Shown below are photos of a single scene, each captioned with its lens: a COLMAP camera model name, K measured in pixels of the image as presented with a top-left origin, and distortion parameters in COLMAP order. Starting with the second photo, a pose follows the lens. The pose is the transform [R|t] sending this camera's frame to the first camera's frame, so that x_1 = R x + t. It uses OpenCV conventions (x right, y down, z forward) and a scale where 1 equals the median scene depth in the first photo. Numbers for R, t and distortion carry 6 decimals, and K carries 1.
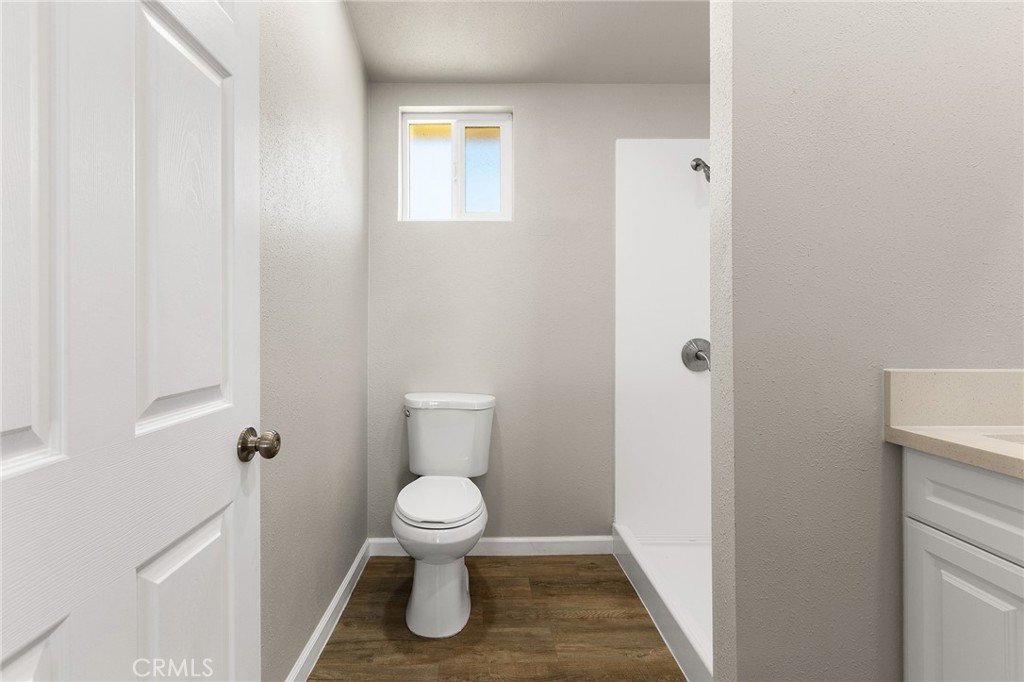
lens RADIAL K [[438.7, 0, 508.8], [0, 438.7, 342.1], [0, 0, 1]] dist [-0.000497, 0.000279]
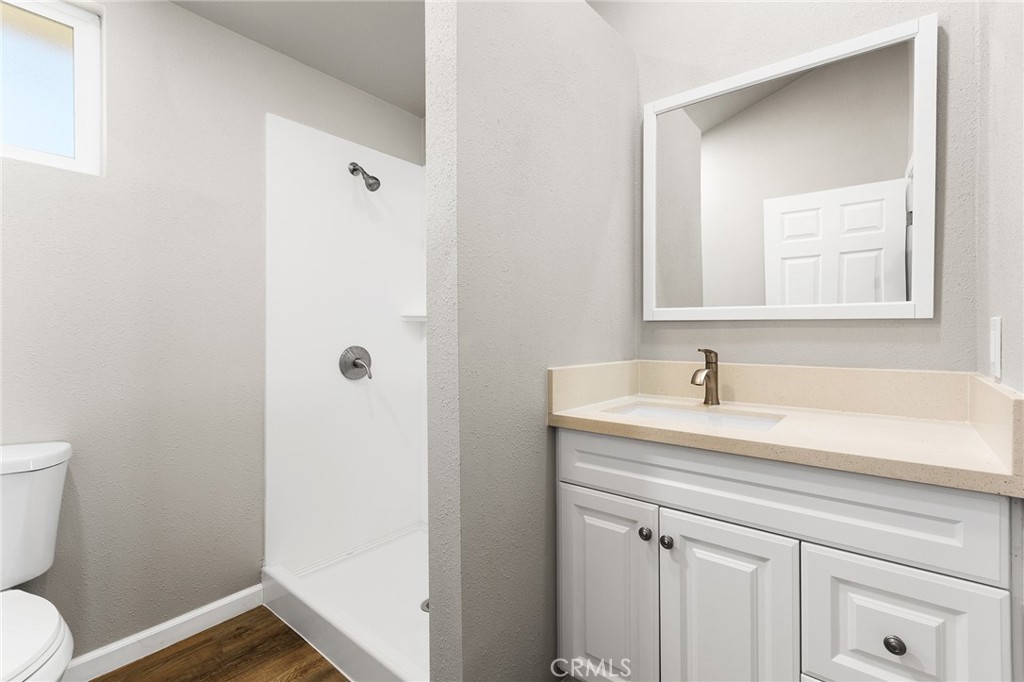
lens RADIAL K [[438.7, 0, 508.8], [0, 438.7, 342.1], [0, 0, 1]] dist [-0.000497, 0.000279]
pose [[0.688302, -0.012916, 0.725309, -0.066640], [0.025020, 0.999669, -0.005942, -0.004223], [-0.724992, 0.022237, 0.688398, 0.112444]]
